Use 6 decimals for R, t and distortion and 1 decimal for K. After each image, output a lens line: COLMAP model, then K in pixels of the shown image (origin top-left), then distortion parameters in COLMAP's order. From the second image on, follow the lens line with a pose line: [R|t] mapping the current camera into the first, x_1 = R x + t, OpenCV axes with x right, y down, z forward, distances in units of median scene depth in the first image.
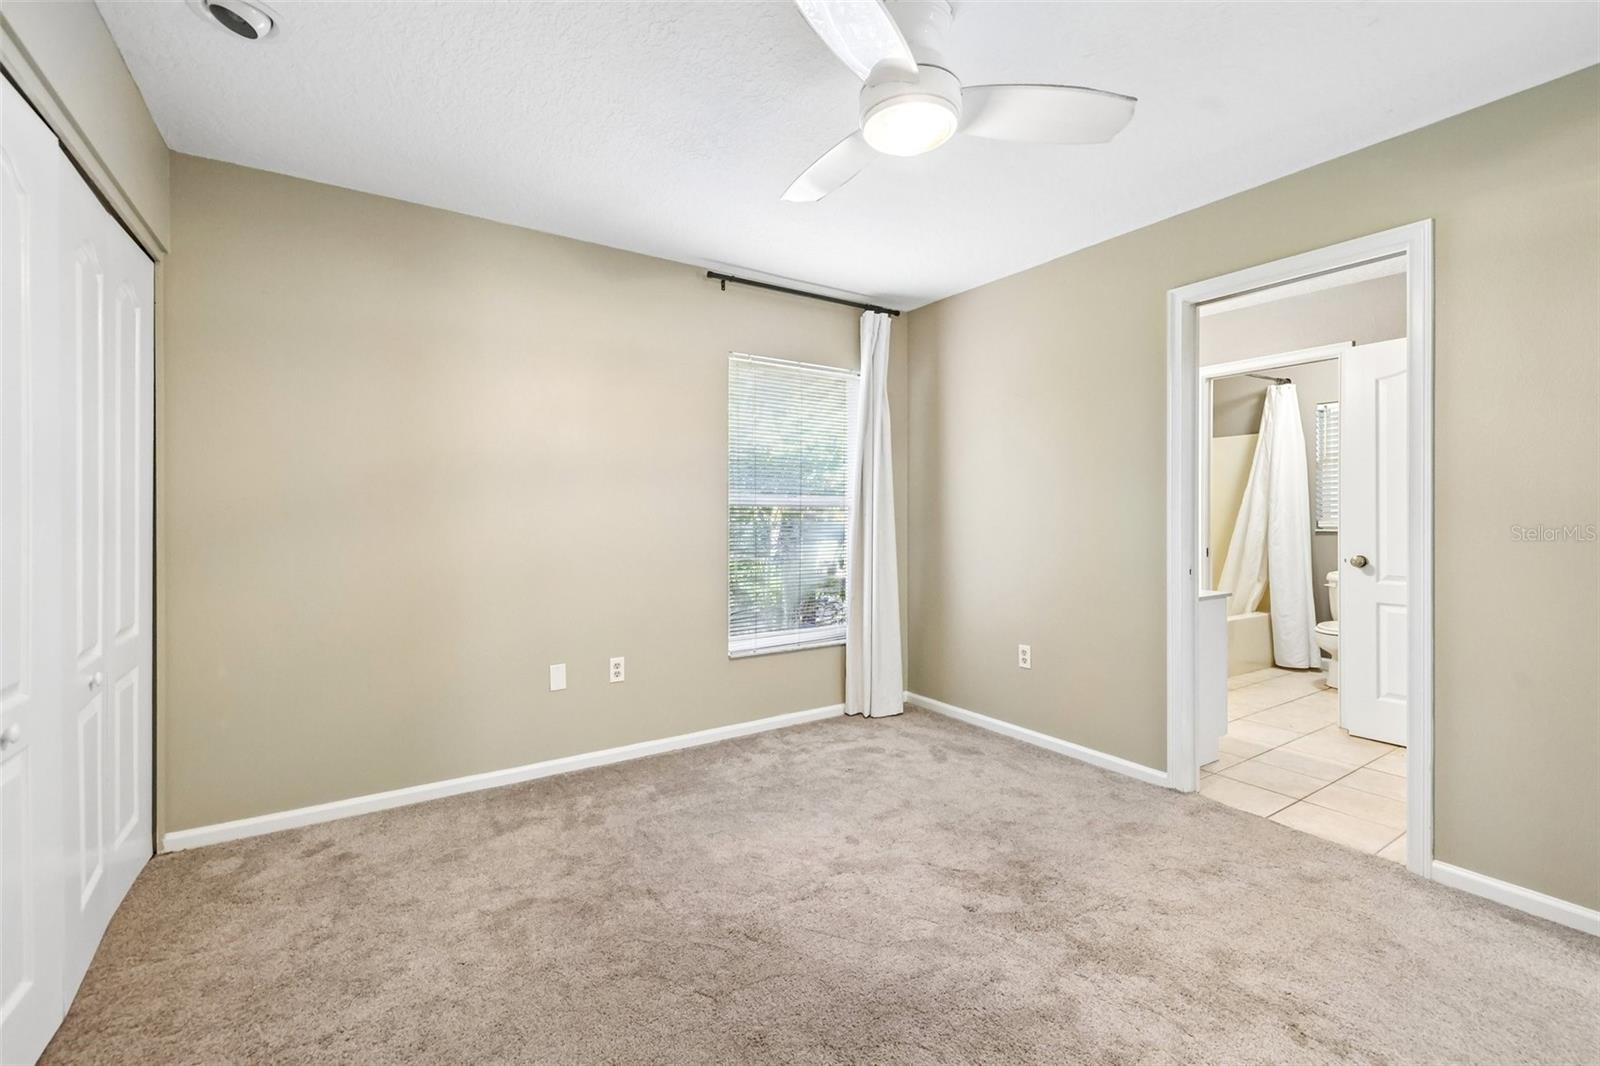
lens RADIAL K [[666.0, 0, 792.0], [0, 666.0, 532.0], [0, 0, 1]] dist [-0.000134, -0.001085]
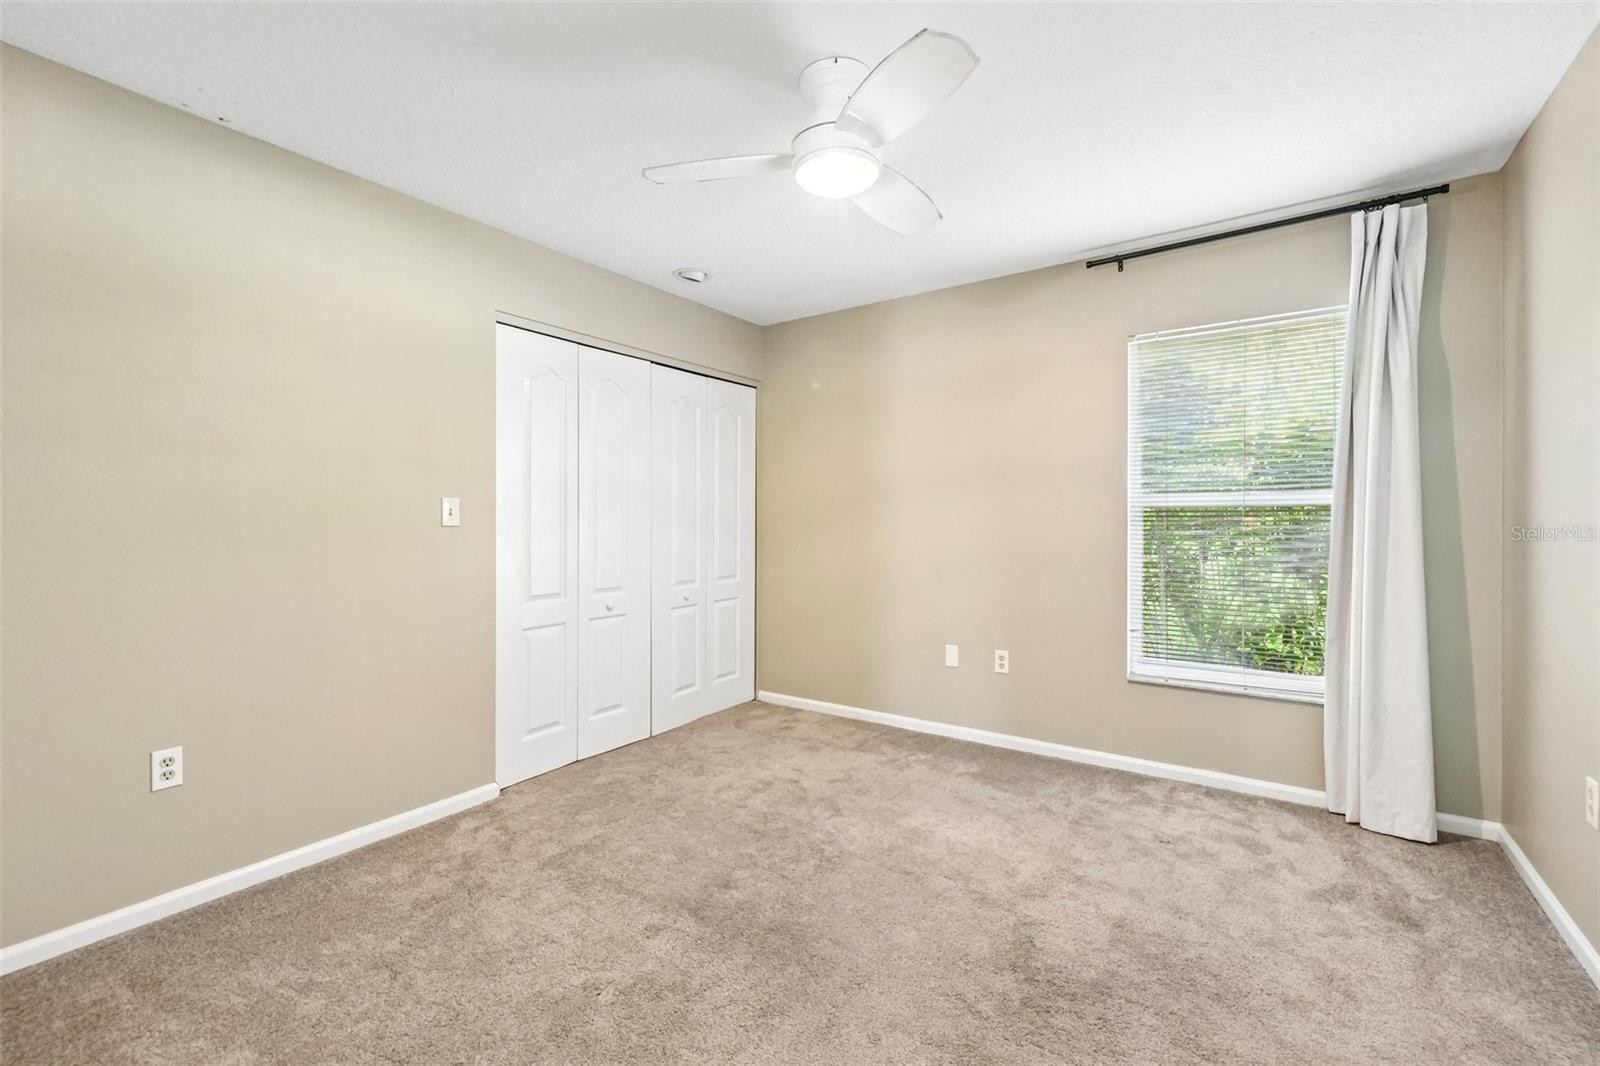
lens RADIAL K [[666.0, 0, 787.9], [0, 666.0, 524.4], [0, 0, 1]] dist [-0.000134, -0.001085]
pose [[0.380158, 0.006889, -0.924896, 0.712942], [-0.021490, 0.999768, -0.001387, -0.009692], [0.924672, 0.020403, 0.380218, 0.306961]]
